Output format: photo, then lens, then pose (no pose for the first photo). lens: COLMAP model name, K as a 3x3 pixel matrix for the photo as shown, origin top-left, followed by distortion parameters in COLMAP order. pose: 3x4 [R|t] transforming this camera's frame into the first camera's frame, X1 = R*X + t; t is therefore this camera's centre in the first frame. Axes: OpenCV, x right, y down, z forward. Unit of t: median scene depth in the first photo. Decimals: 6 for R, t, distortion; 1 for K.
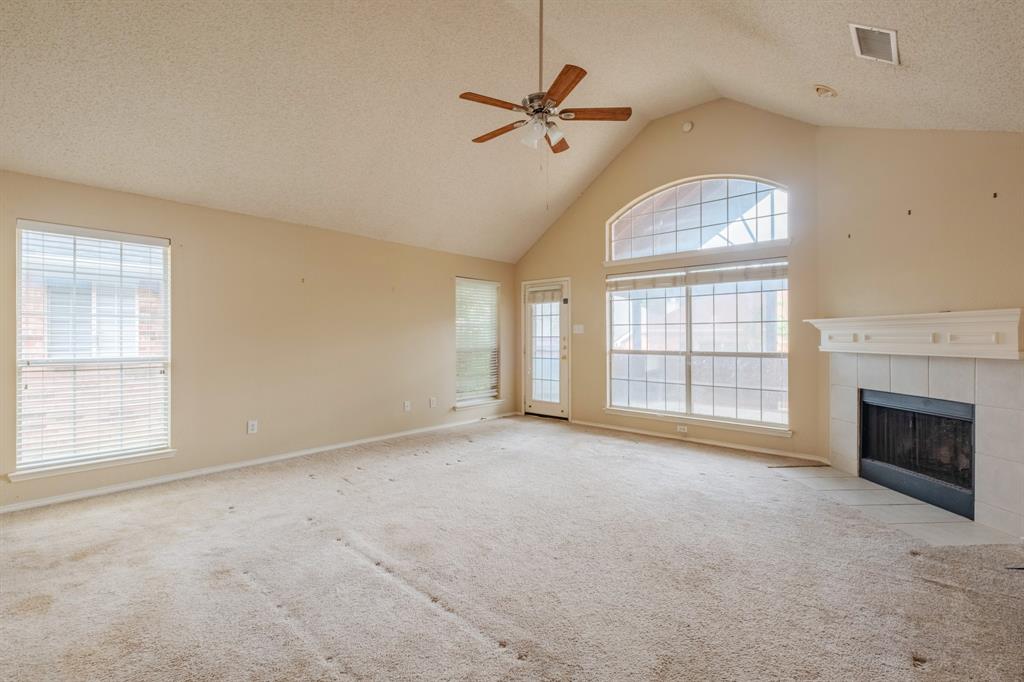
lens RADIAL K [[453.1, 0, 541.6], [0, 453.1, 336.3], [0, 0, 1]] dist [0.002099, -0.001179]
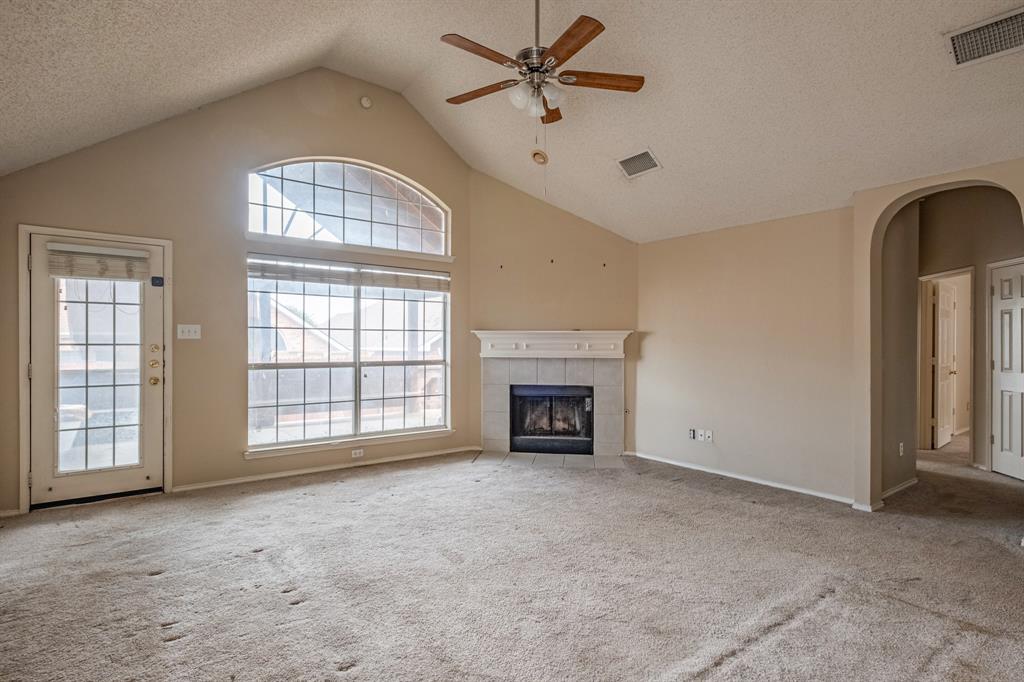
lens RADIAL K [[496.7, 0, 512.1], [0, 496.7, 343.3], [0, 0, 1]] dist [0.001857, 0.000421]
pose [[0.233717, 0.004436, 0.972294, -0.540368], [-0.004517, 0.999984, -0.003477, -0.000021], [-0.972294, -0.003579, 0.233734, 0.510260]]
